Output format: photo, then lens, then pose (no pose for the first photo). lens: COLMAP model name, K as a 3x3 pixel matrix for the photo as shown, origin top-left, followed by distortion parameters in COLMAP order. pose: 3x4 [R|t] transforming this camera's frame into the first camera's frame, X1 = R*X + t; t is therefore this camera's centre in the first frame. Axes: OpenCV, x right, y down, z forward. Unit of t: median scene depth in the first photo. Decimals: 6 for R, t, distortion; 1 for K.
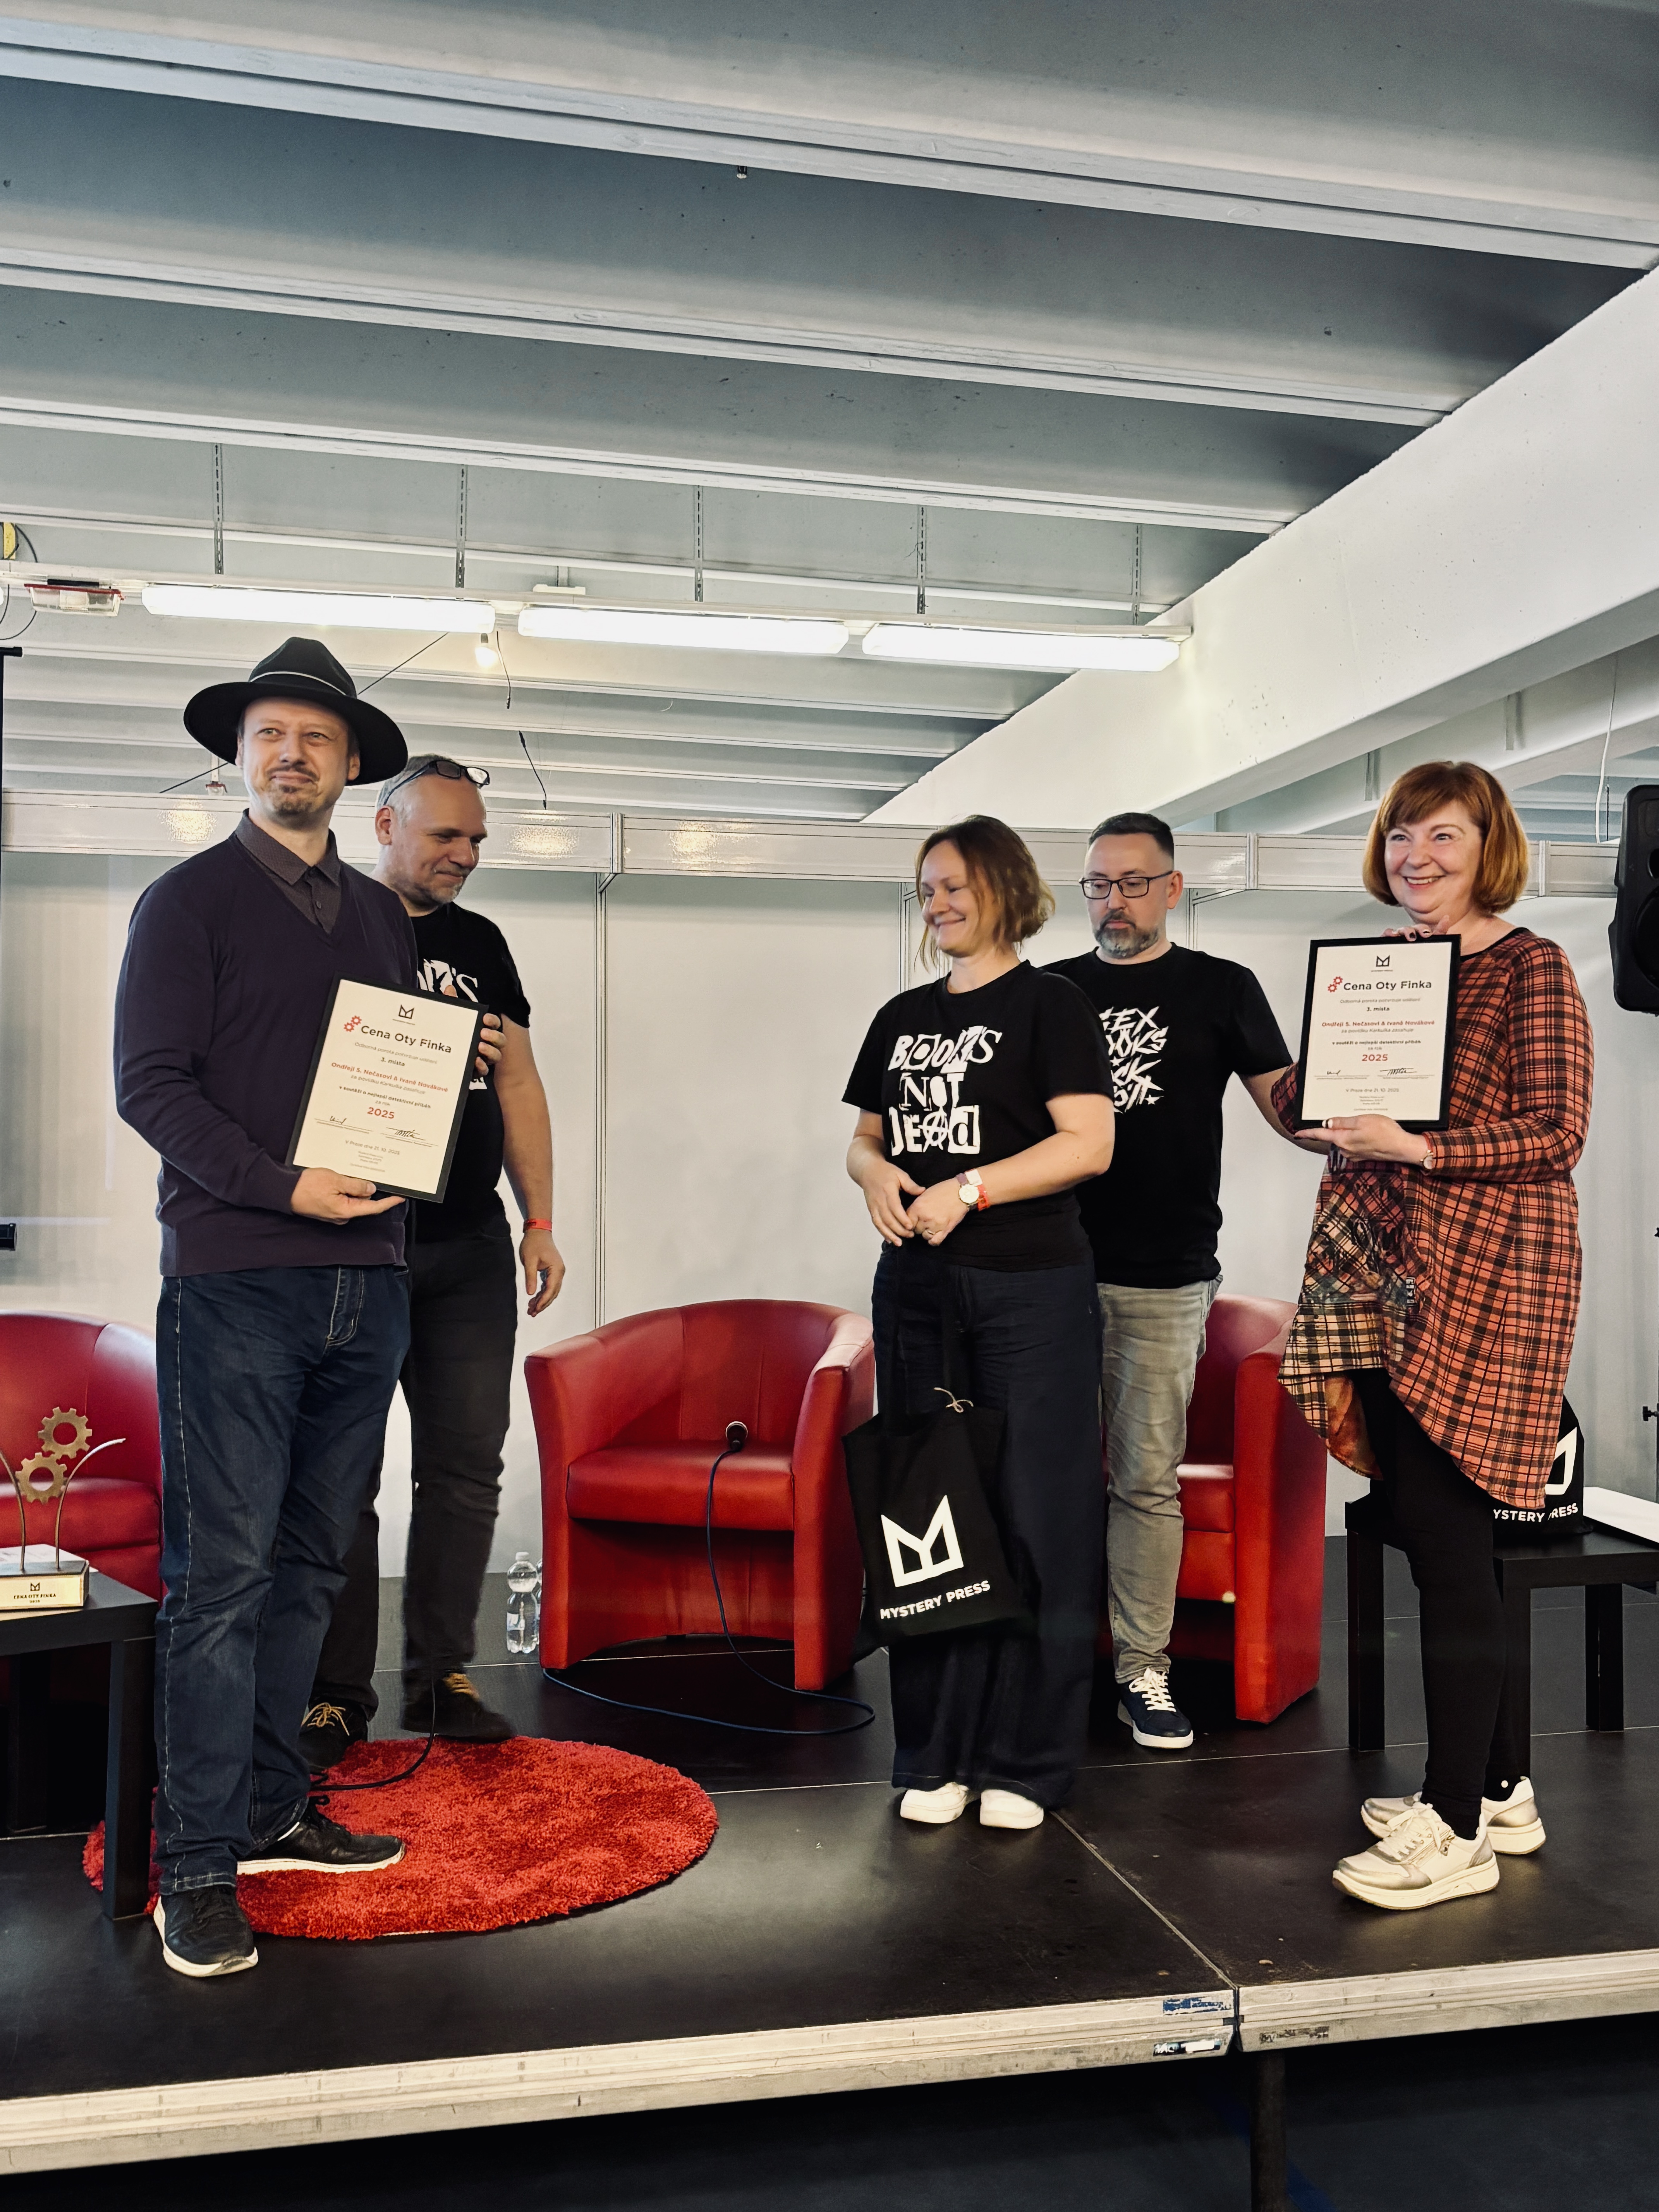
lens RADIAL K [[2143.4, 0, 841.2], [0, 2143.4, 1109.0], [0, 0, 1]] dist [0.006853, 0.000000]
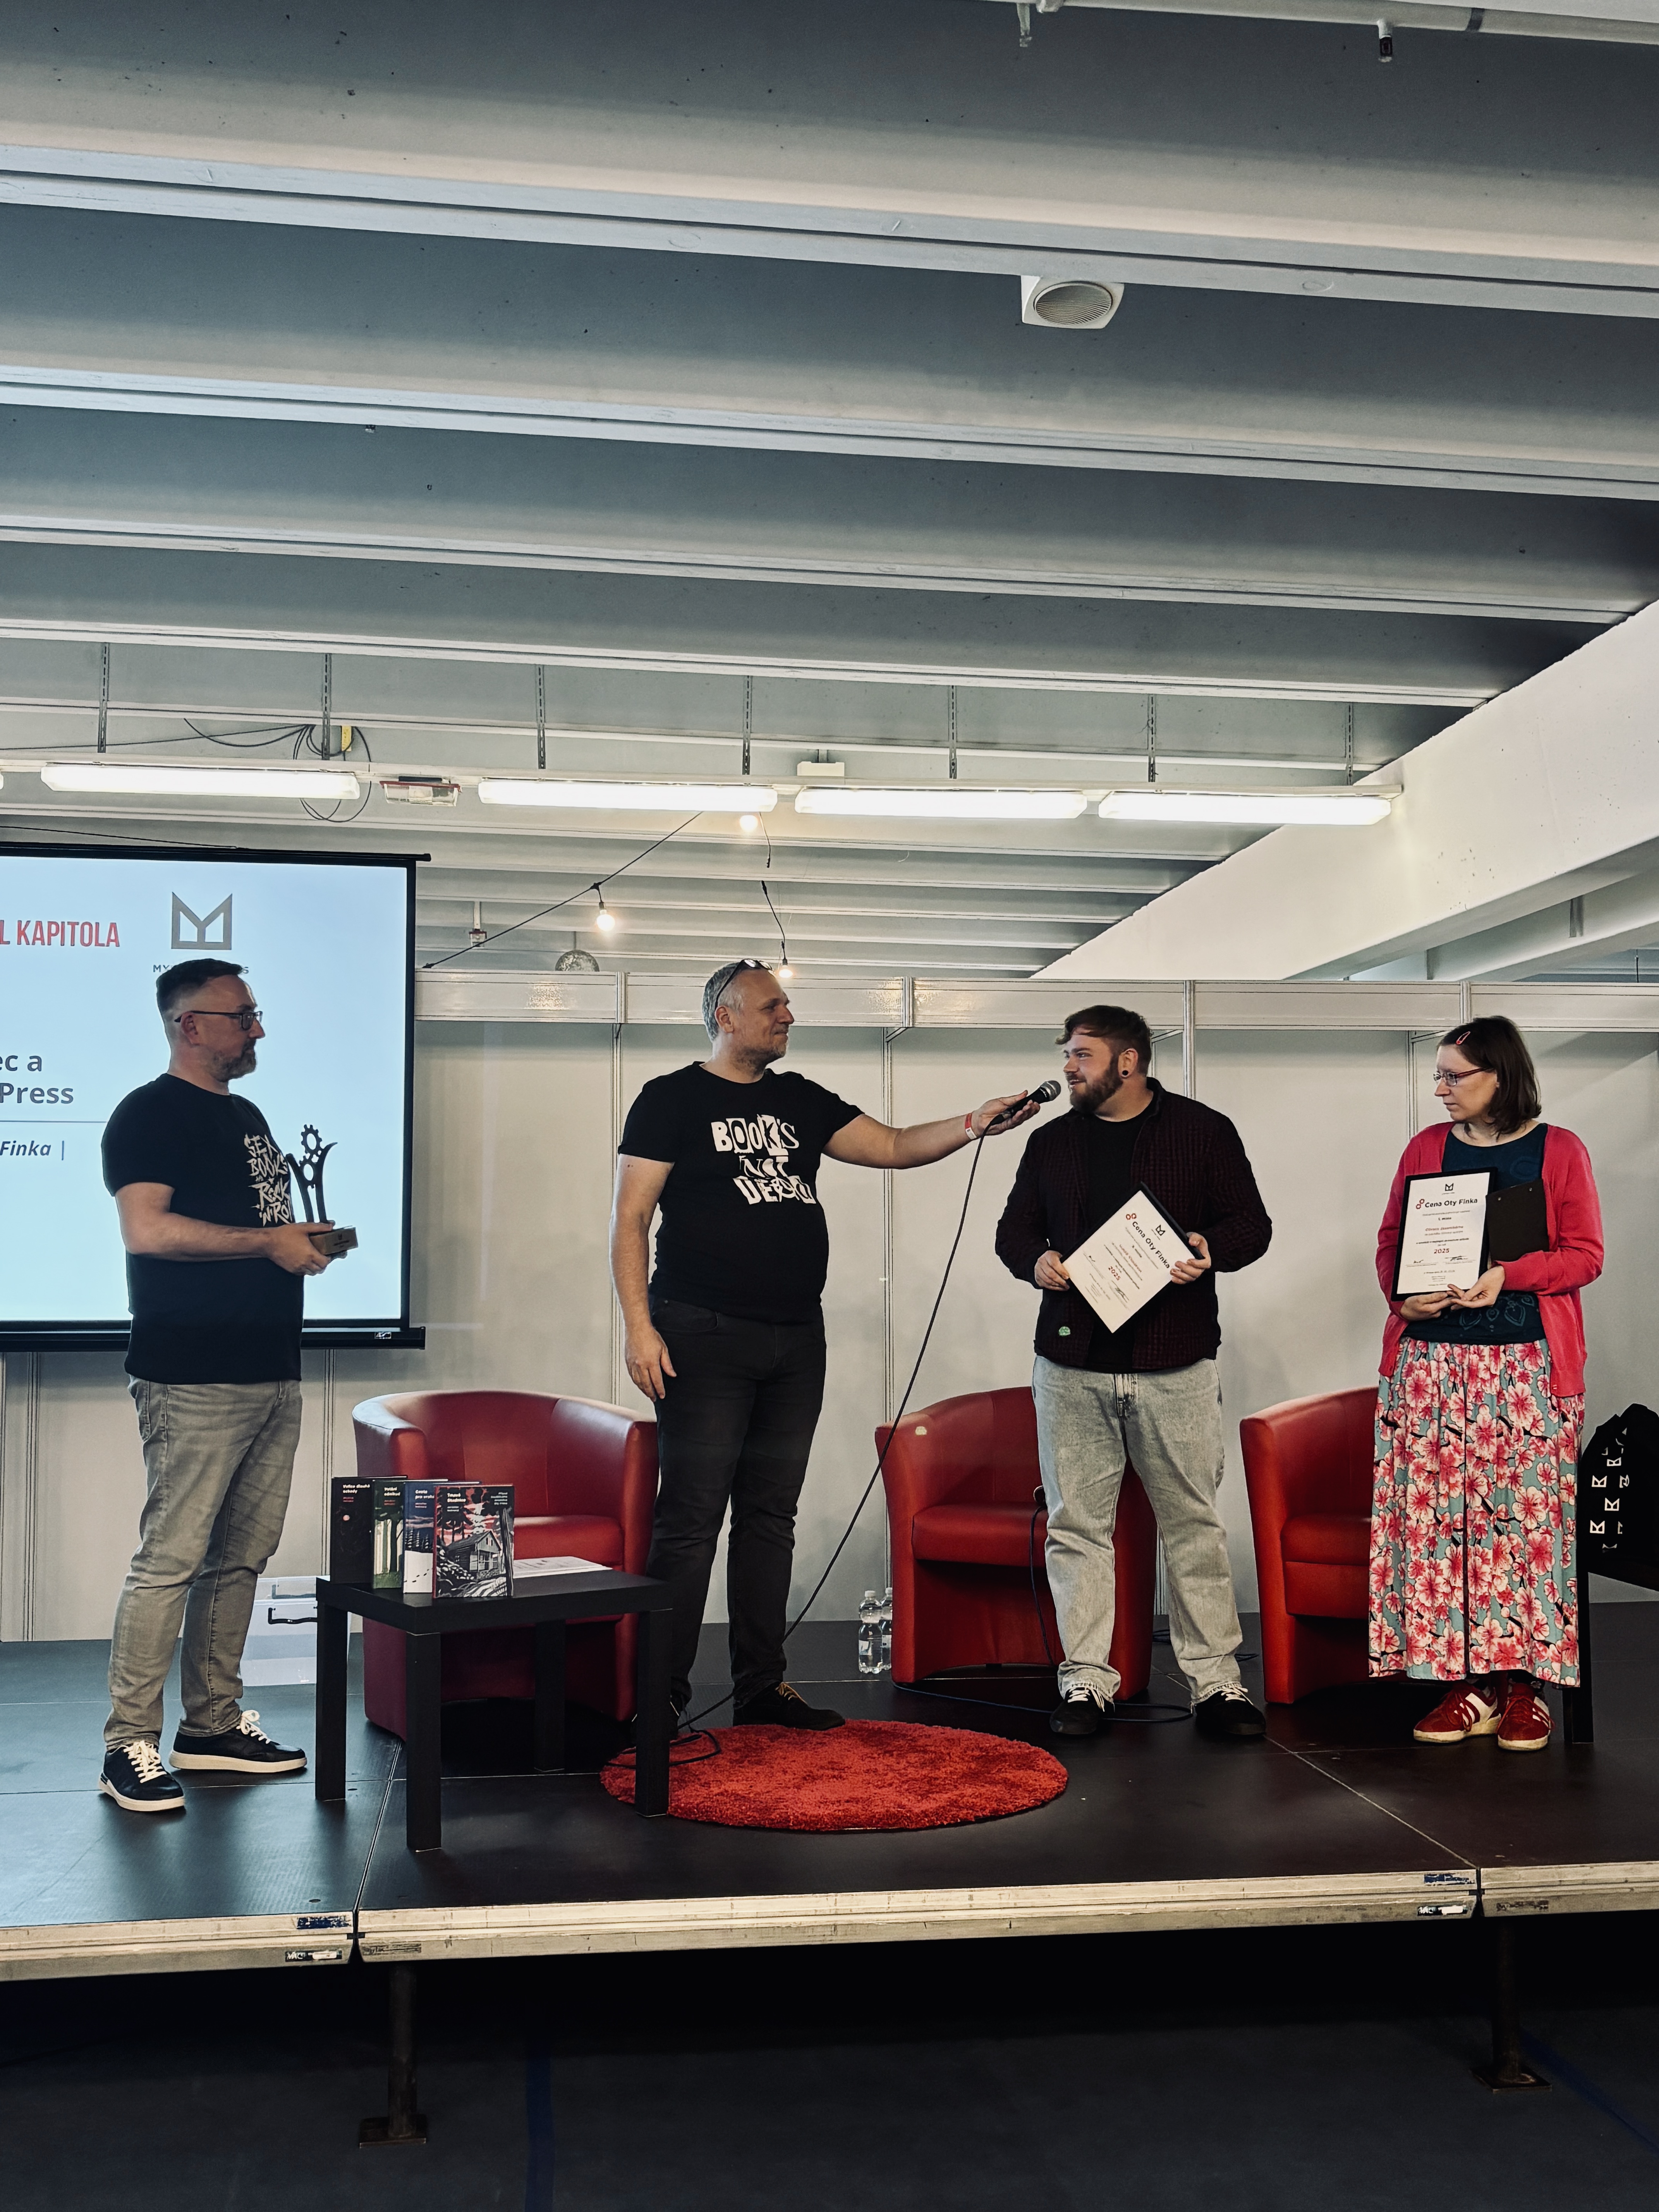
lens RADIAL K [[2189.8, 0, 824.9], [0, 2189.8, 1116.0], [0, 0, 1]] dist [0.036418, 0.000000]
pose [[0.995678, -0.010549, -0.092276, -0.038942], [0.005866, 0.998687, -0.050882, -0.001117], [0.092691, 0.050120, 0.994433, -0.187802]]
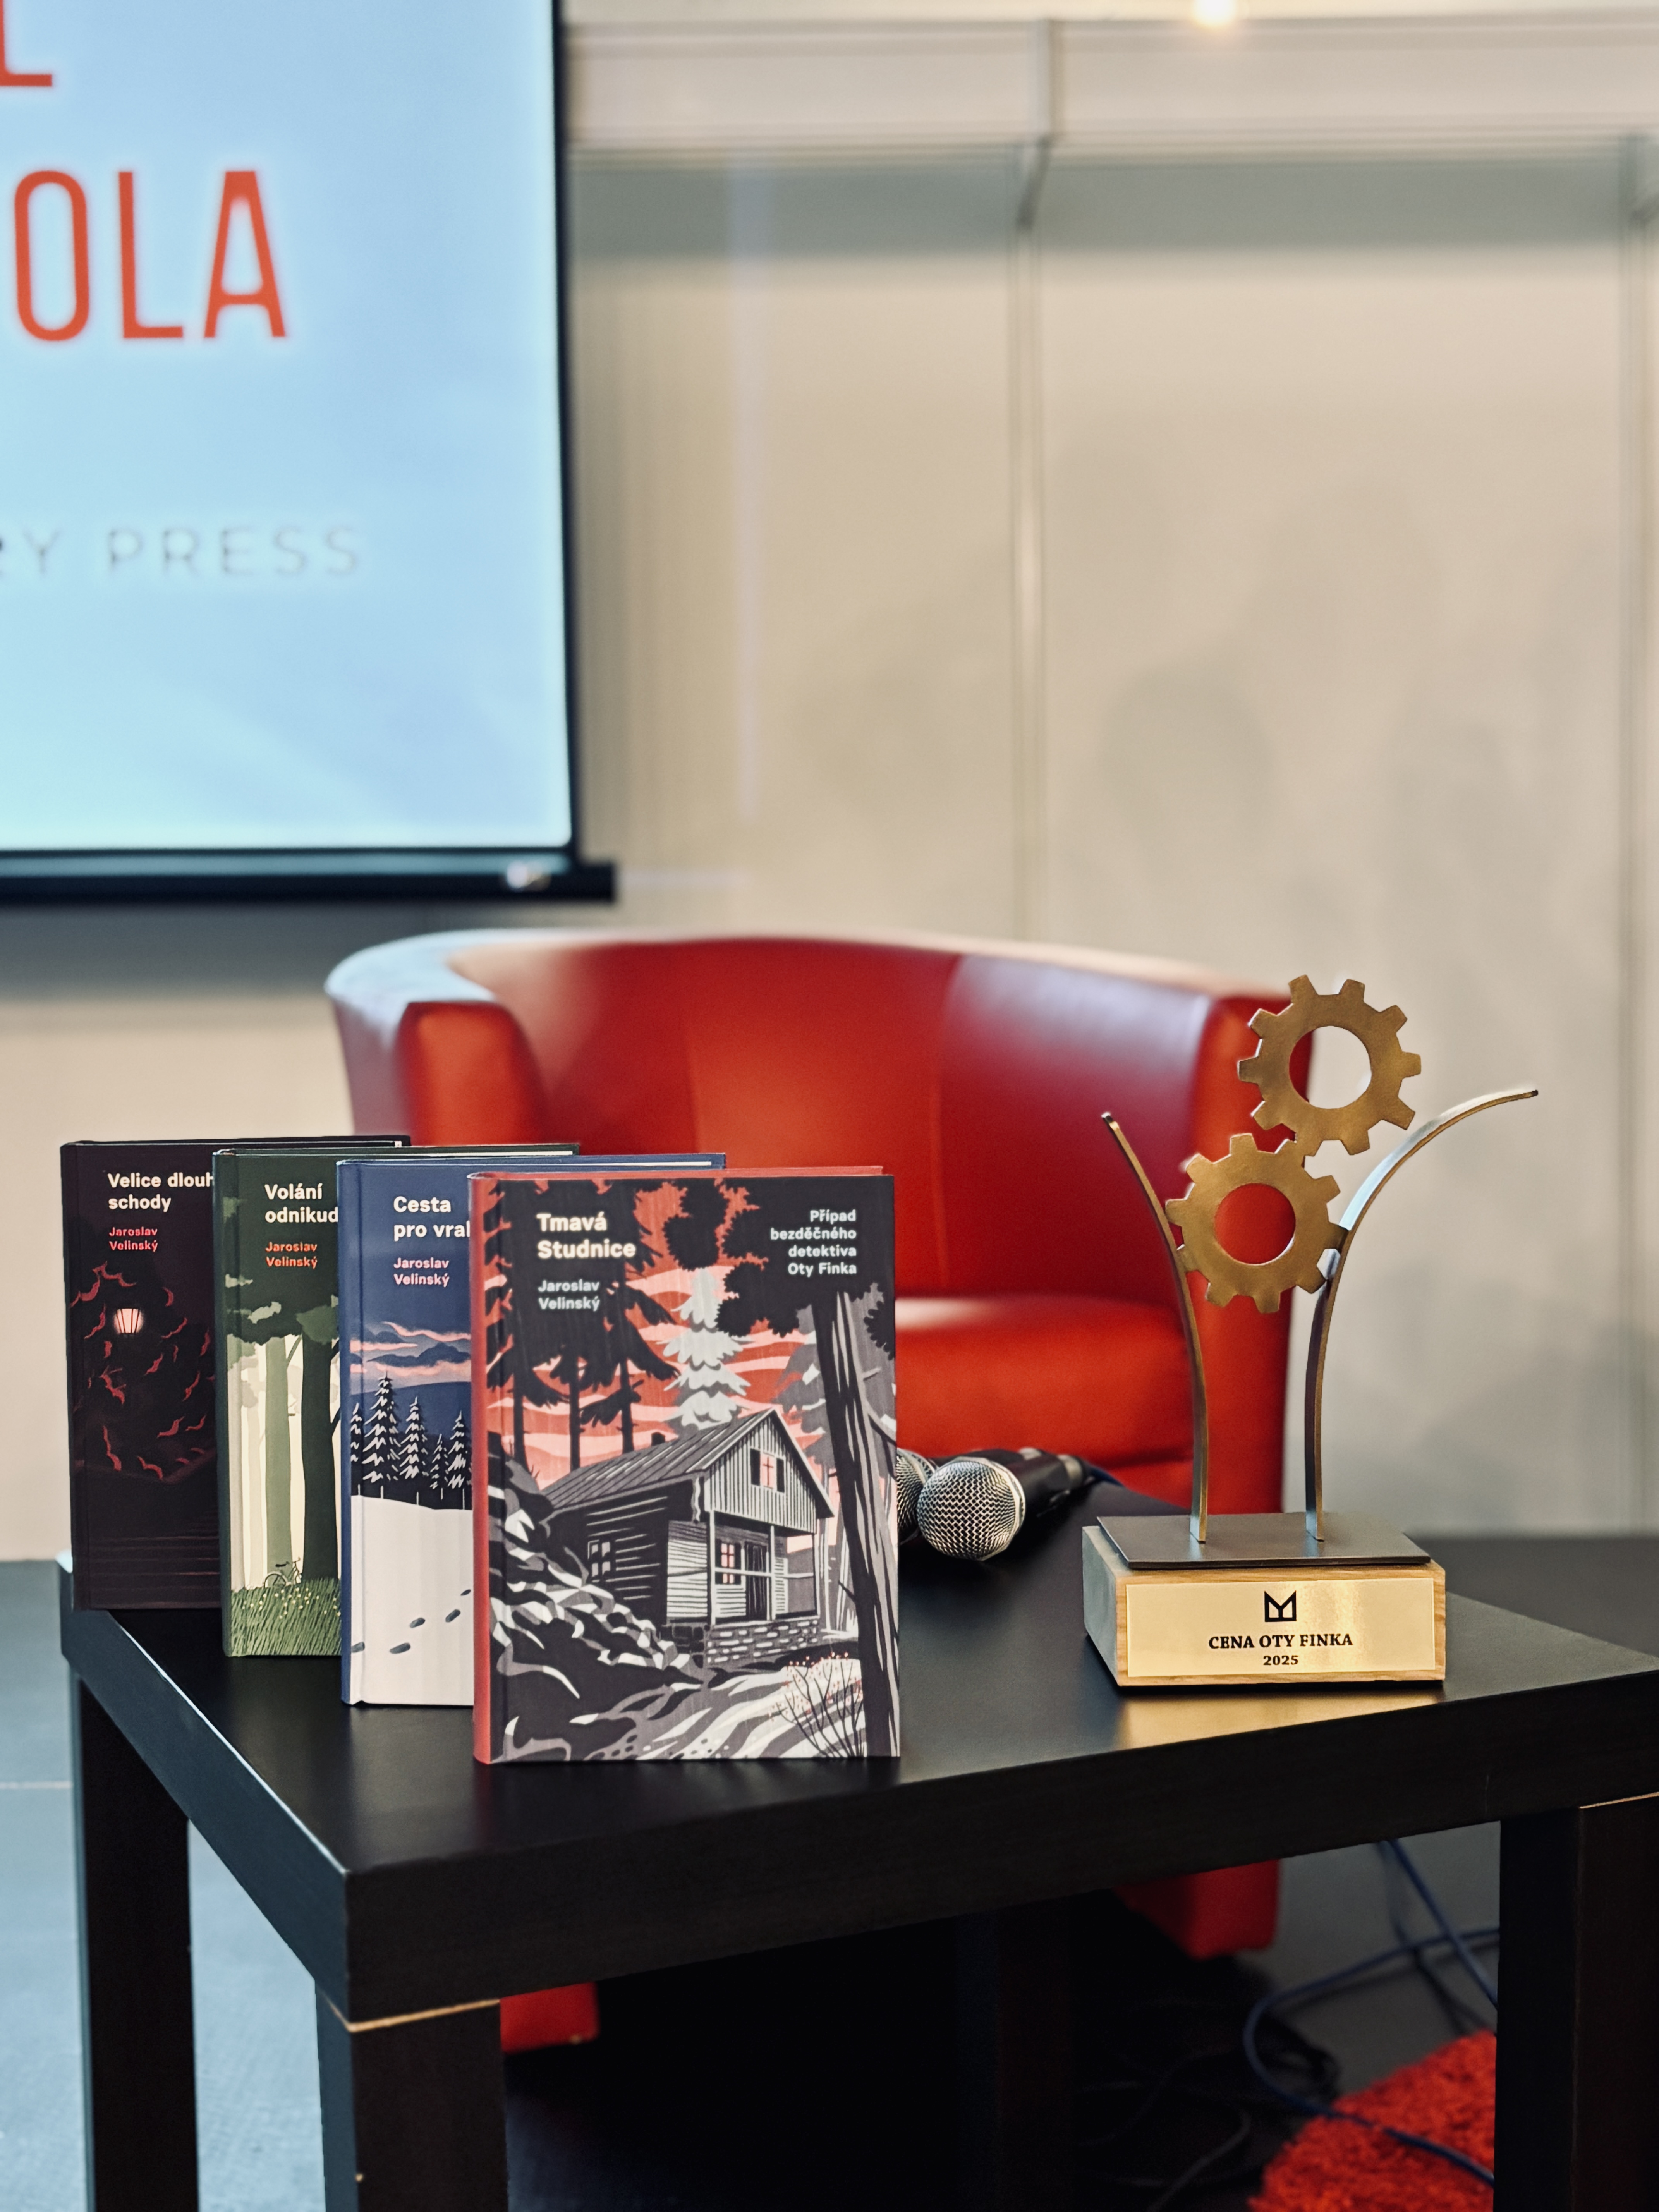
lens RADIAL K [[2709.1, 0, 828.5], [0, 2709.1, 1105.4], [0, 0, 1]] dist [-0.025405, 0.000000]
pose [[0.975807, 0.001886, -0.218624, -0.158712], [0.014030, 0.997362, 0.071224, 0.058216], [0.218181, -0.072569, 0.973206, 0.293999]]
